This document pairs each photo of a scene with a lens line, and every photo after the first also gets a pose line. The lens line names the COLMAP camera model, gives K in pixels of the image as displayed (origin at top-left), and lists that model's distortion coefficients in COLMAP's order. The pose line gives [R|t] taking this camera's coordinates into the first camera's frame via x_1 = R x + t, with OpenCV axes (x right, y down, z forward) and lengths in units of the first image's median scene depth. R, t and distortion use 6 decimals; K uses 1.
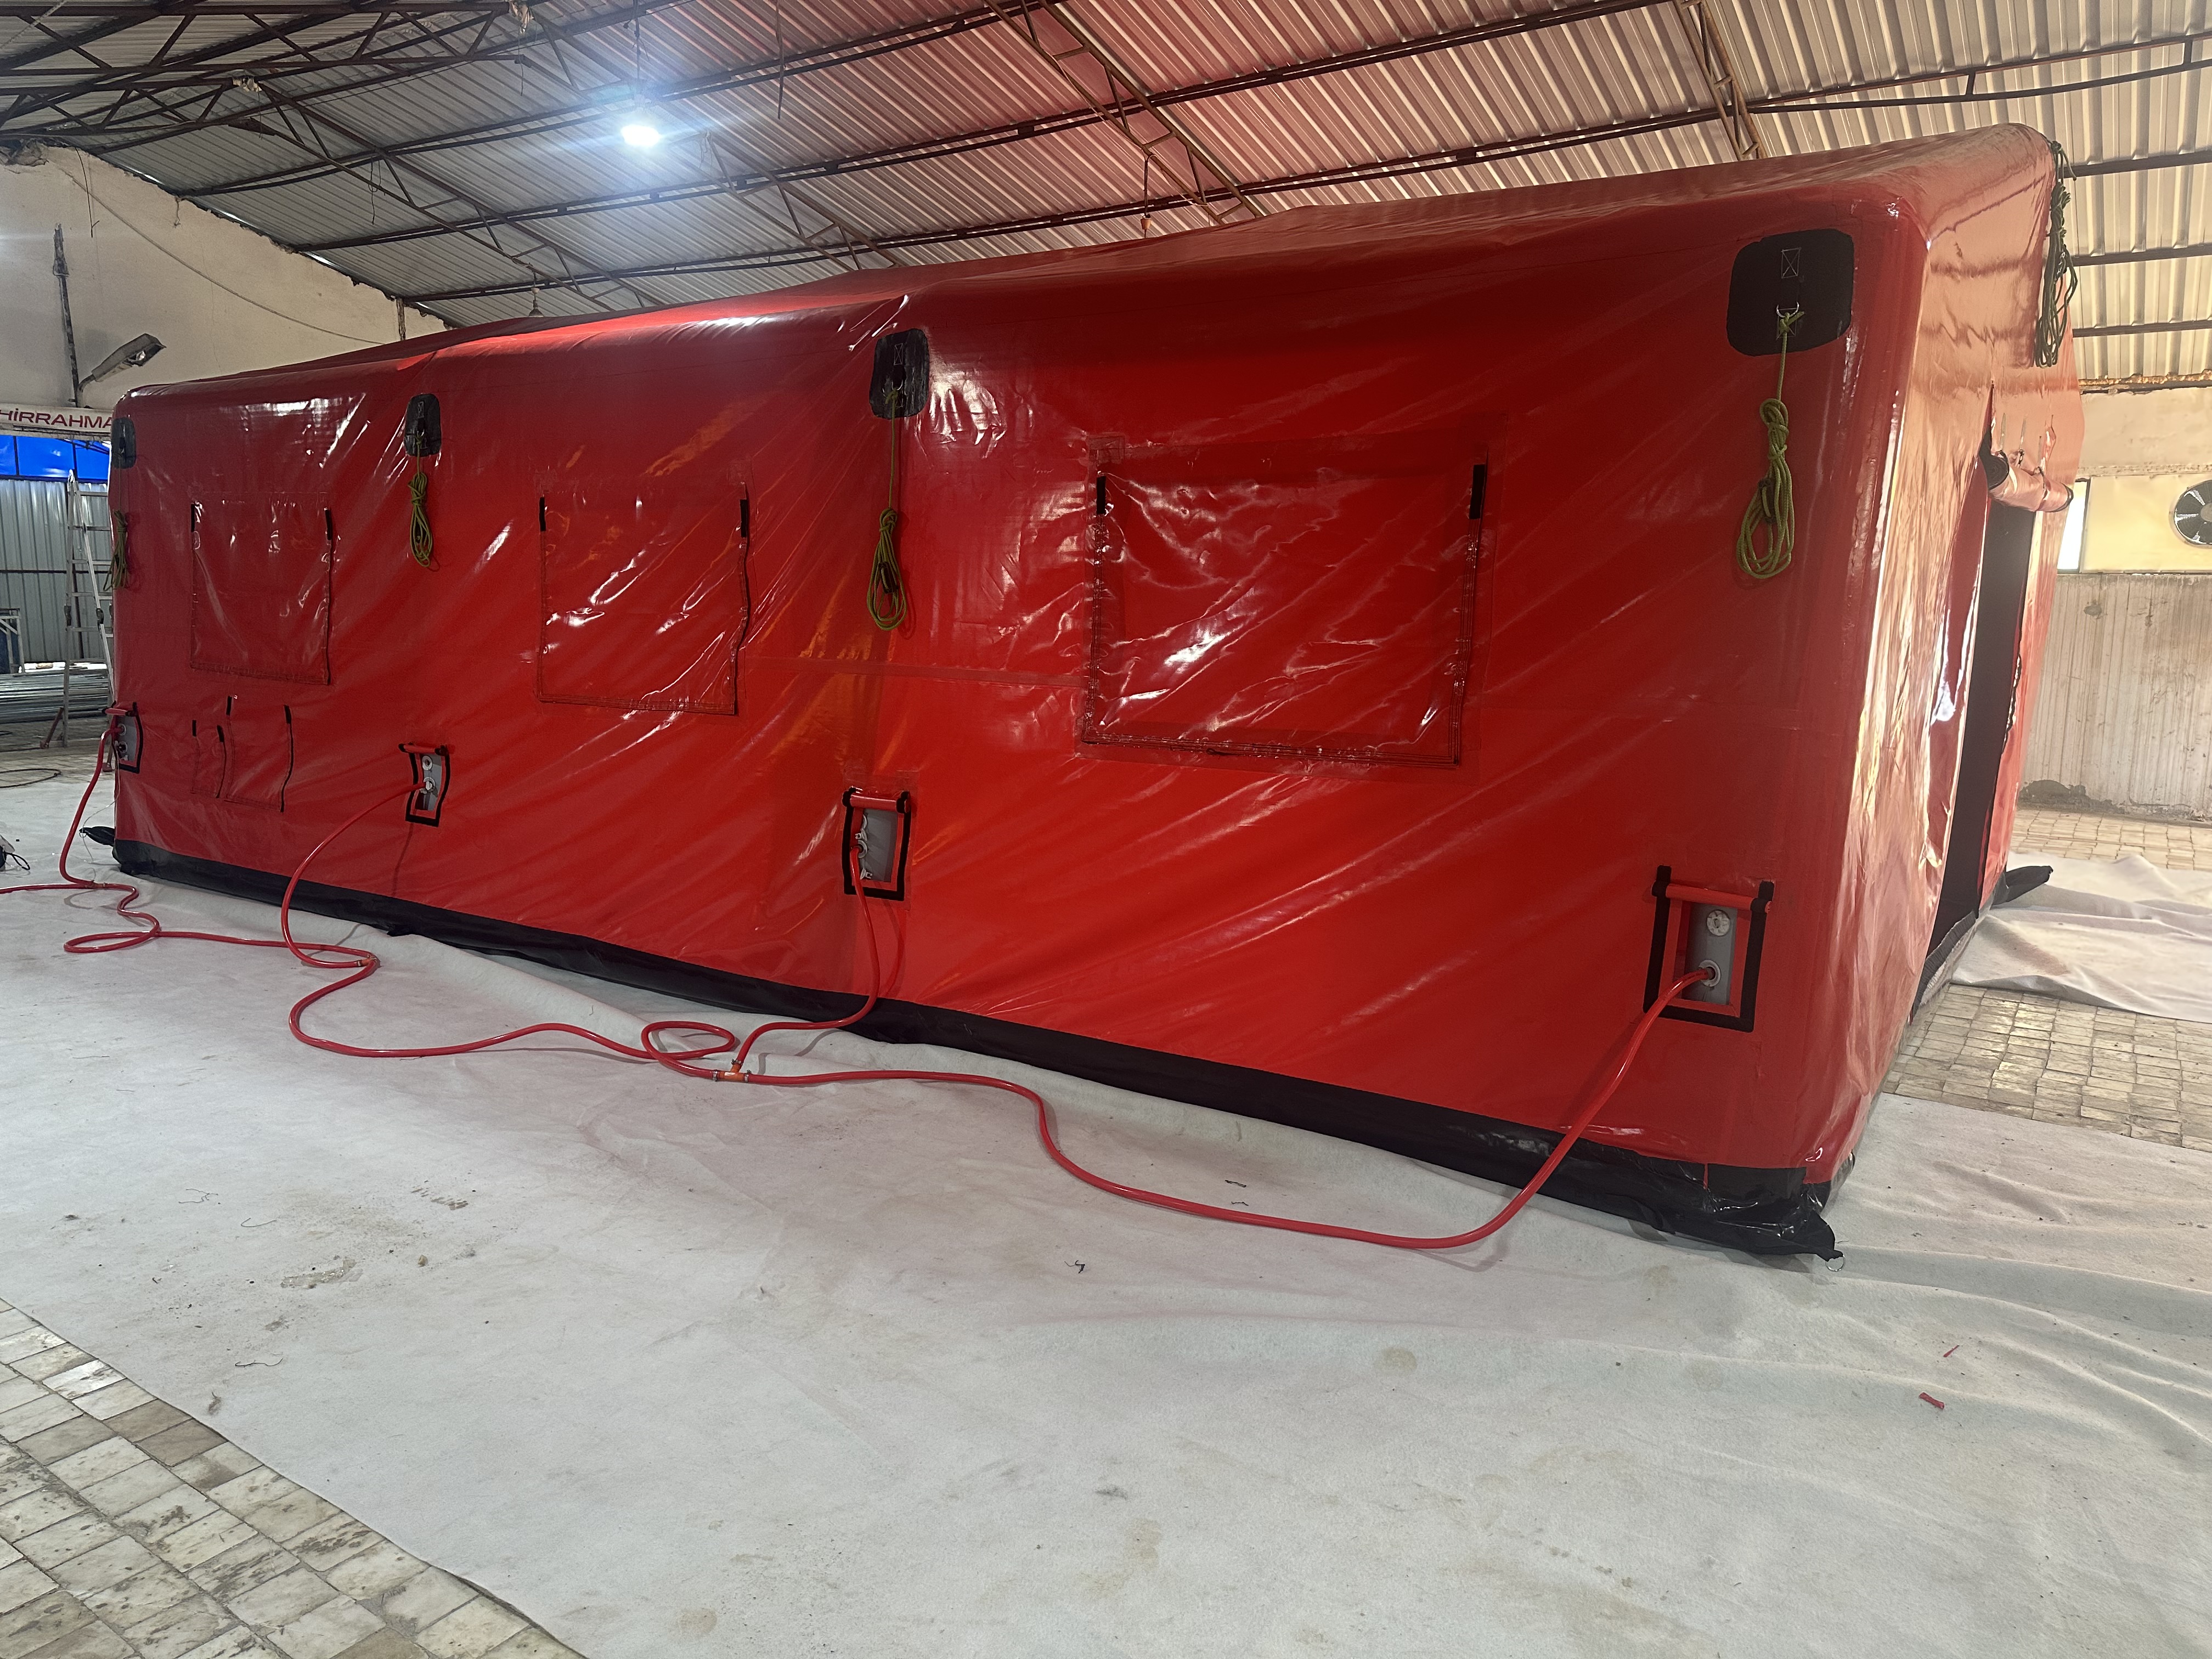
lens RADIAL K [[1507.8, 0, 1106.0], [0, 1507.8, 829.5], [0, 0, 1]] dist [0.057719, -0.057419]
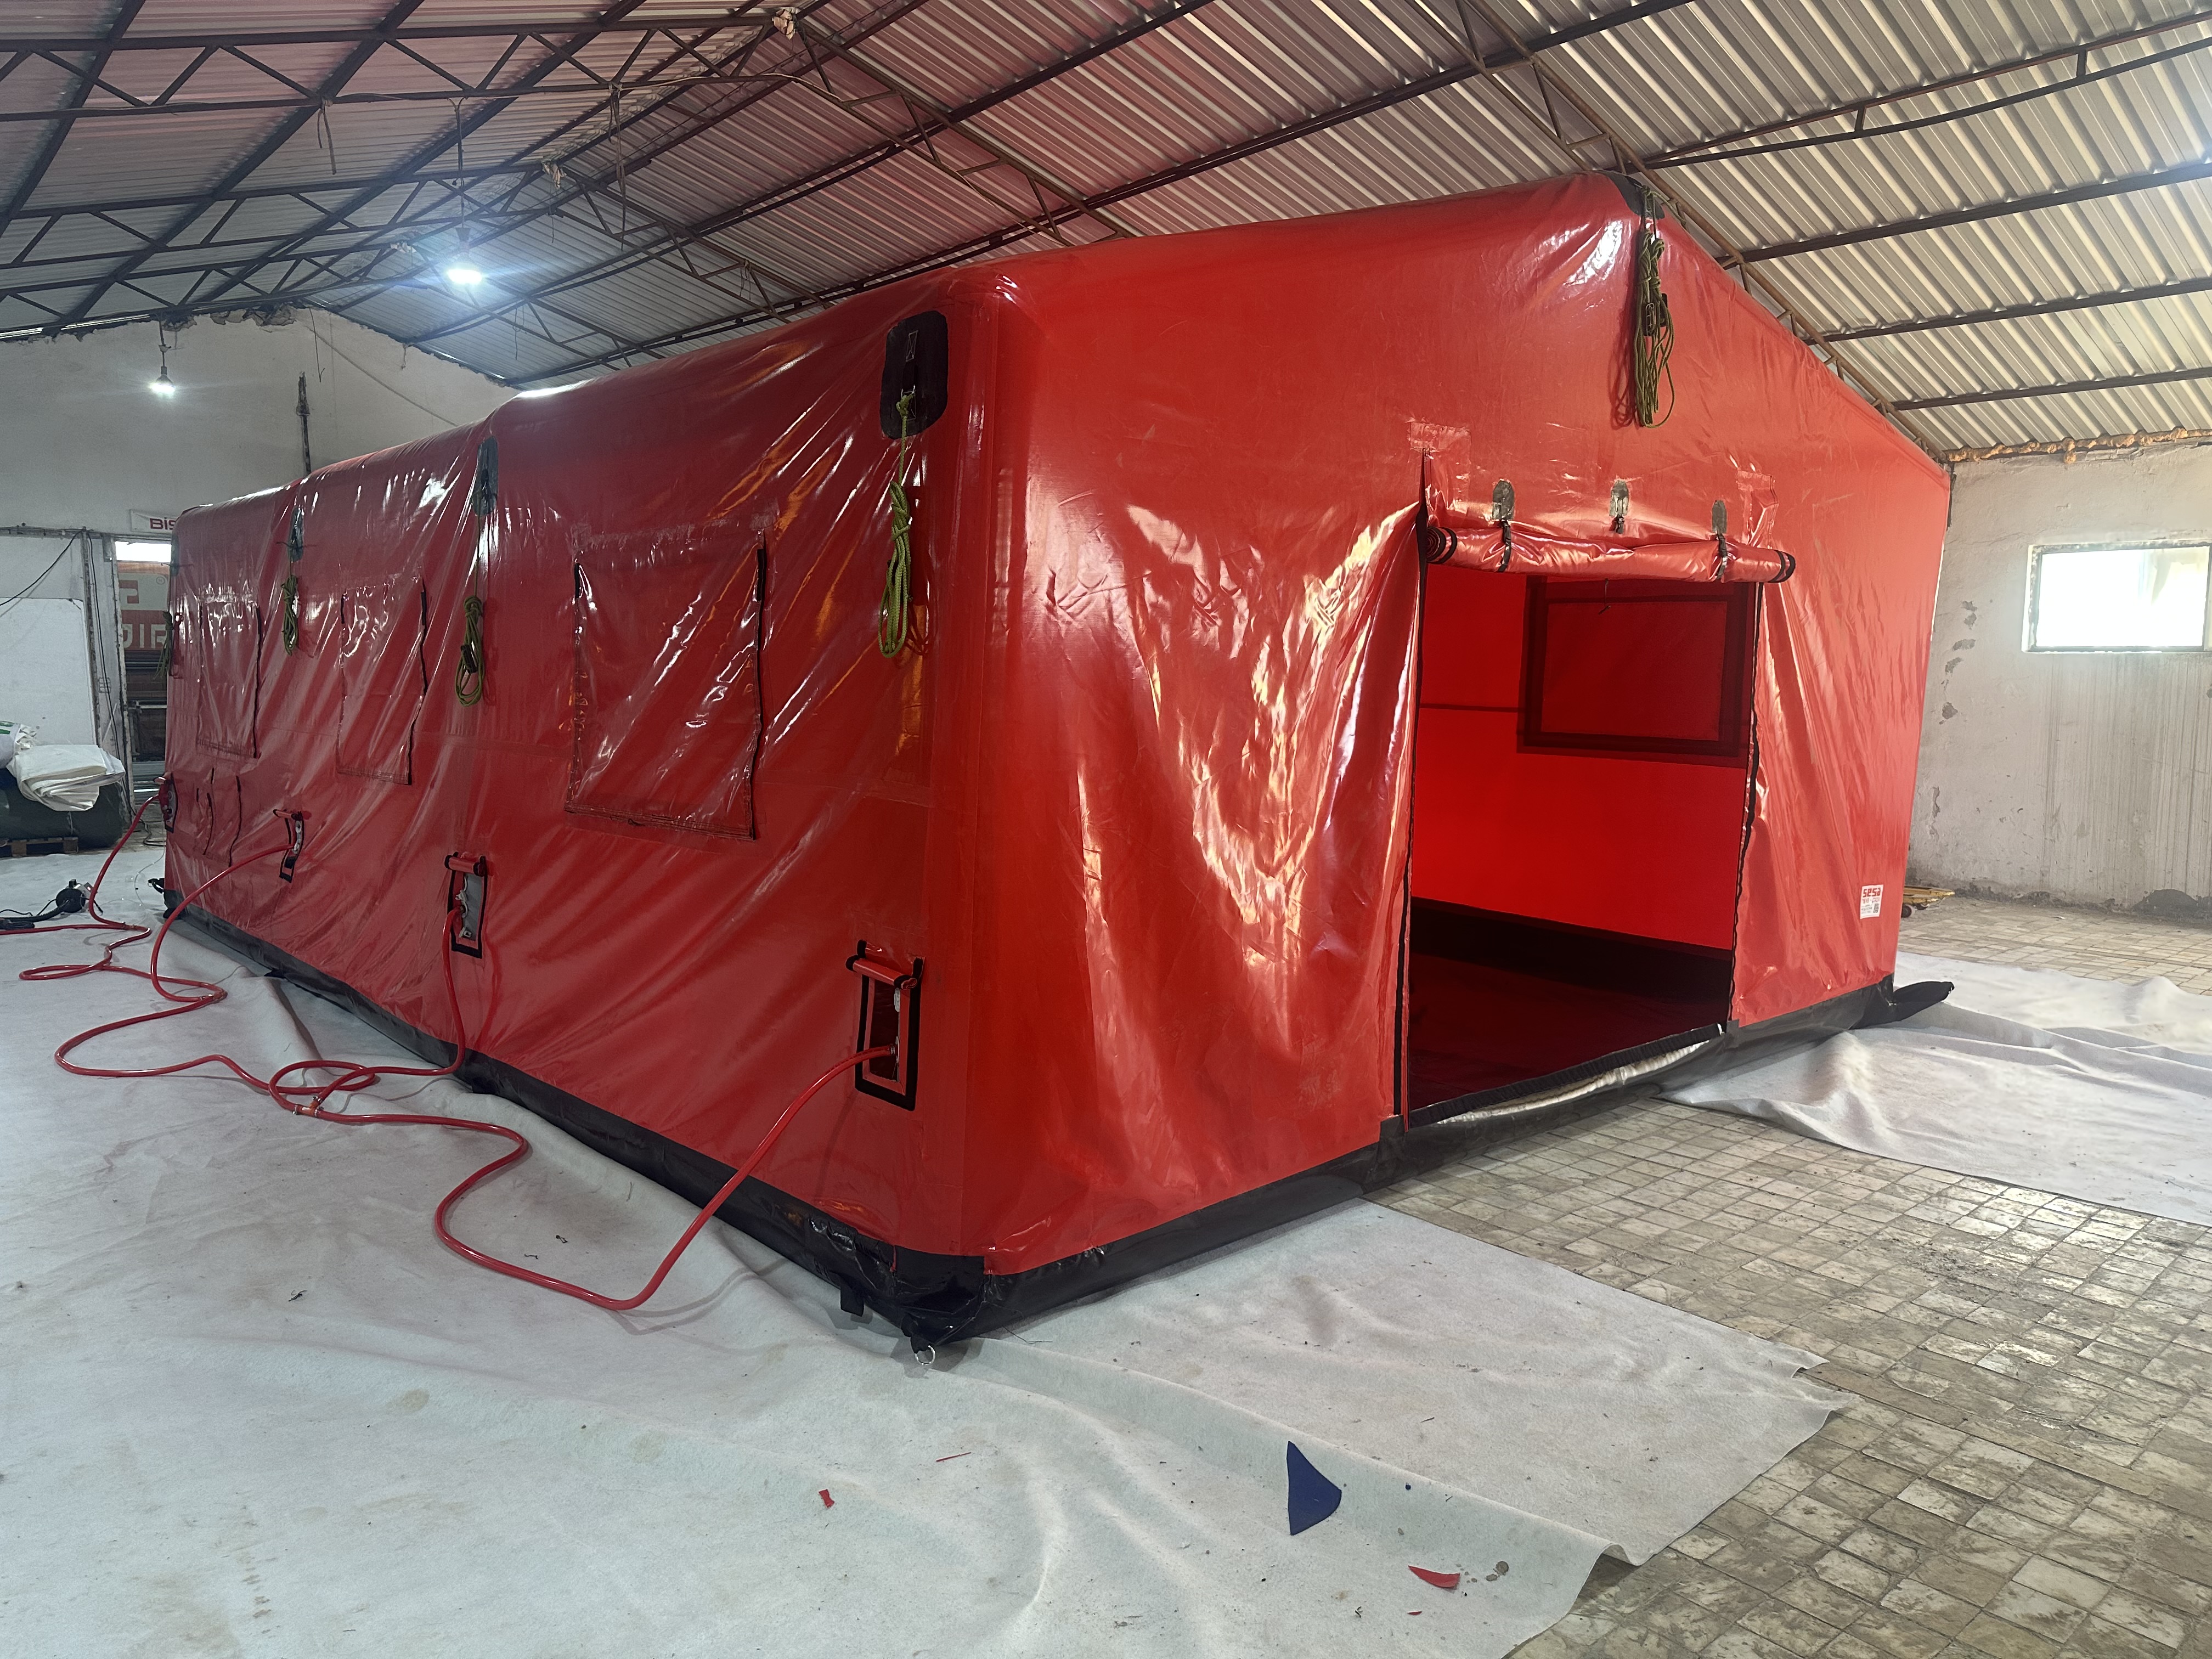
lens RADIAL K [[1510.9, 0, 1106.0], [0, 1510.9, 829.5], [0, 0, 1]] dist [0.066344, -0.079732]
pose [[0.970073, 0.019913, -0.241997, 0.452882], [-0.033554, 0.998064, -0.052377, -0.001536], [0.240485, 0.058930, 0.968862, 0.039545]]
